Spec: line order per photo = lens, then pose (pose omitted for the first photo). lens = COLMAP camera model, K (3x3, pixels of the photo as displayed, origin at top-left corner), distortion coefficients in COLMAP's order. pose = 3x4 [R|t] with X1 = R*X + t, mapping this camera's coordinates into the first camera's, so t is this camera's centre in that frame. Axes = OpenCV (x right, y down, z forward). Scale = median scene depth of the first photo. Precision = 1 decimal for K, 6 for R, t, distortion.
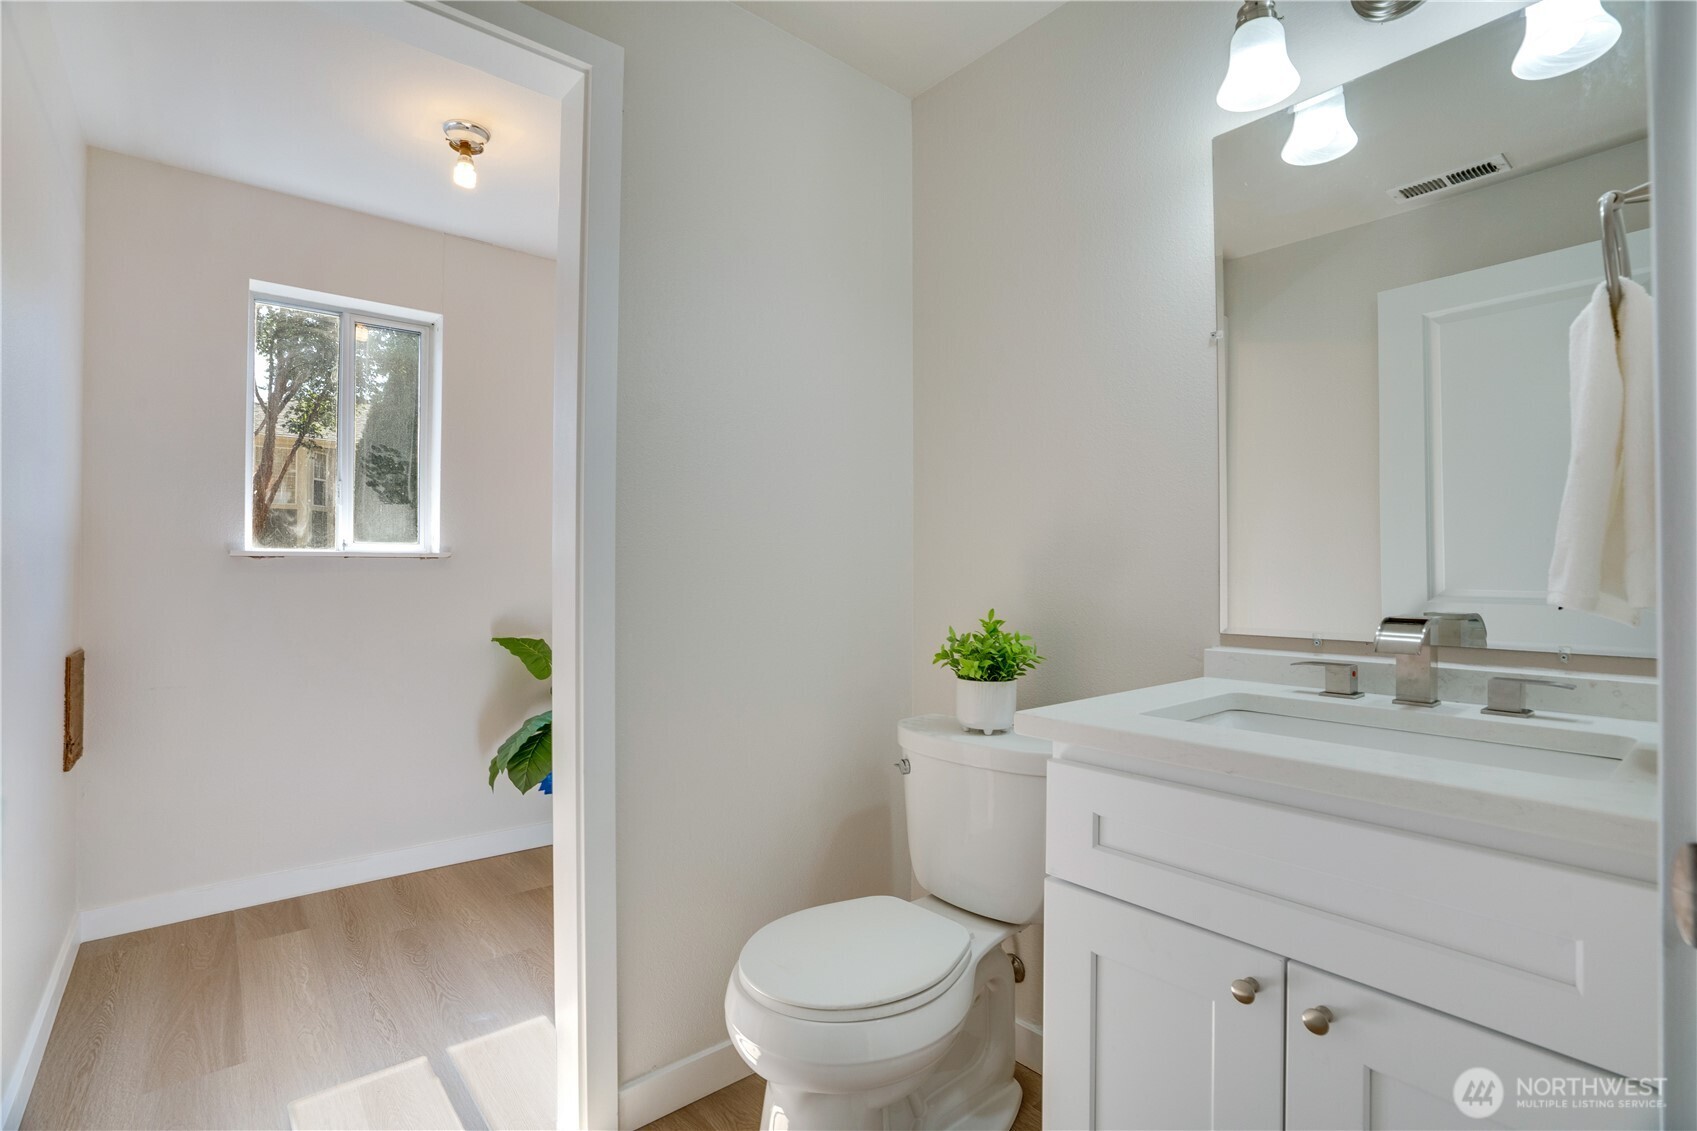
lens RADIAL K [[791.6, 0, 859.3], [0, 791.6, 568.1], [0, 0, 1]] dist [-0.032398, 0.007124]
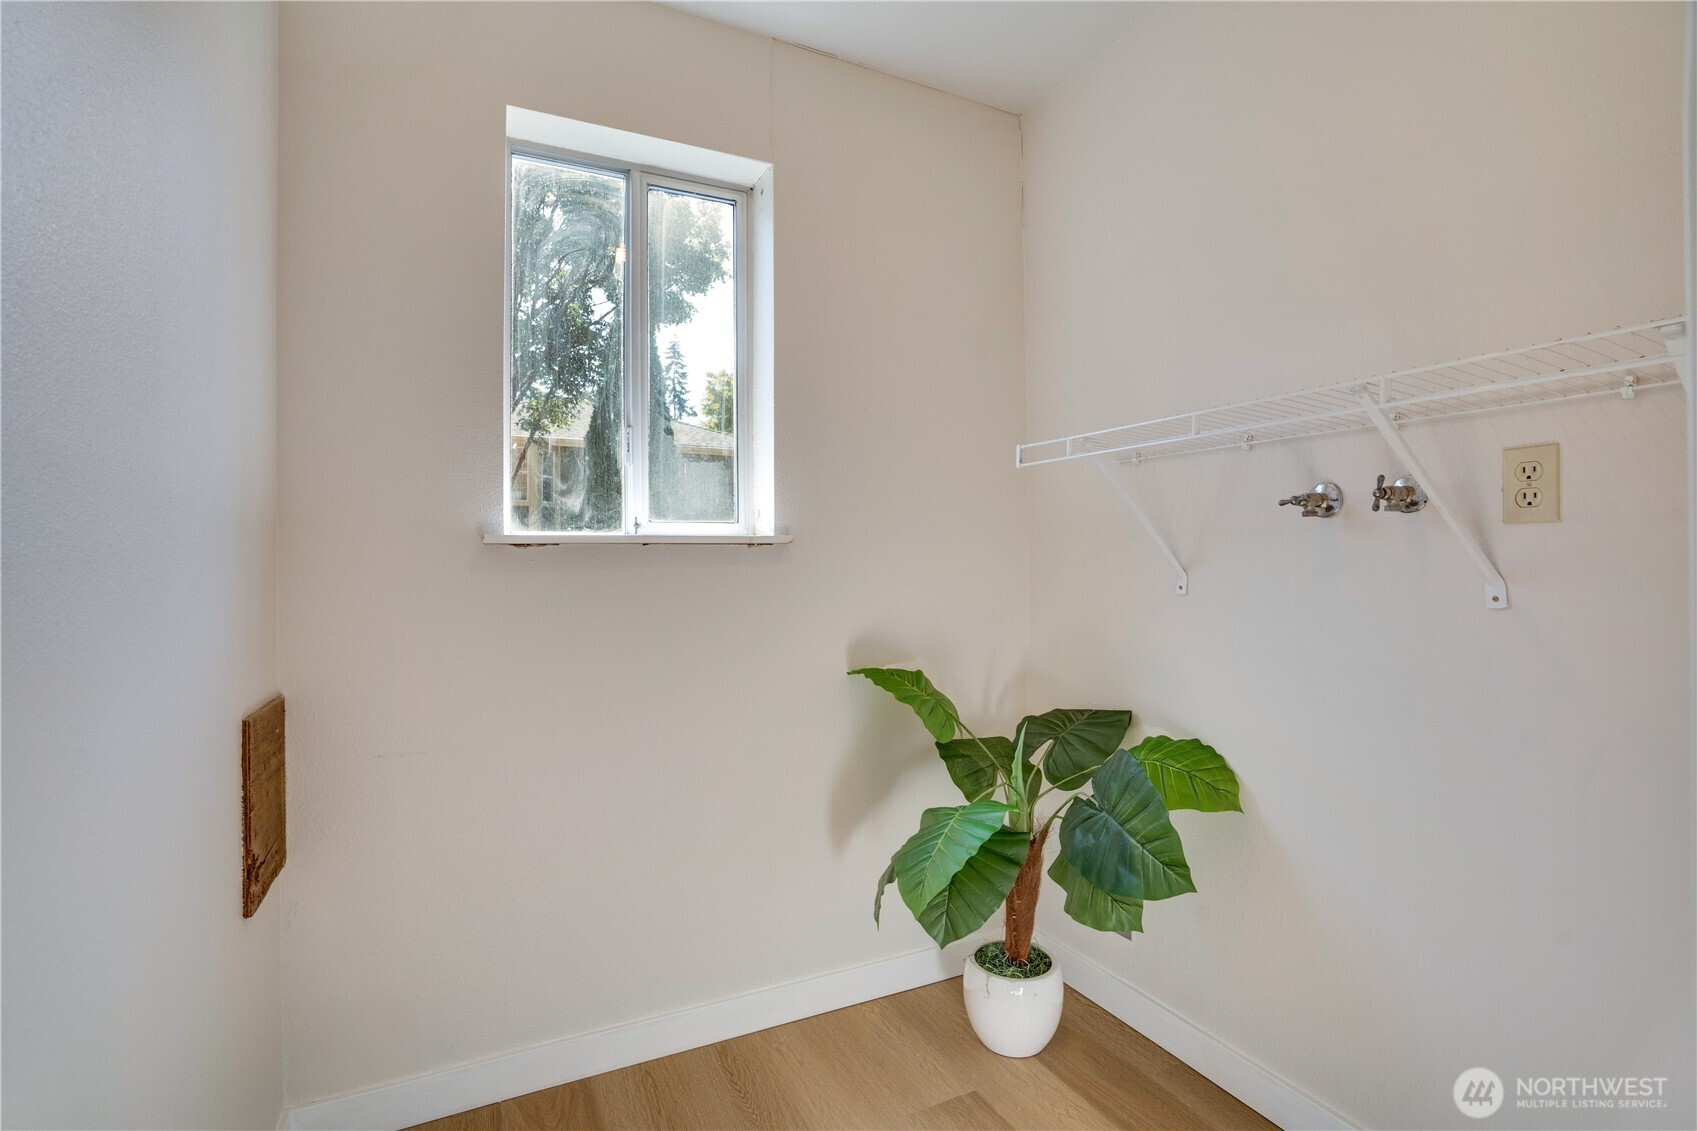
lens RADIAL K [[791.6, 0, 847.2], [0, 791.6, 566.5], [0, 0, 1]] dist [-0.032398, 0.007124]
pose [[0.972630, -0.009299, -0.232172, -0.334789], [0.011560, 0.999898, 0.008382, 0.001632], [0.232070, -0.010837, 0.972639, 0.397649]]
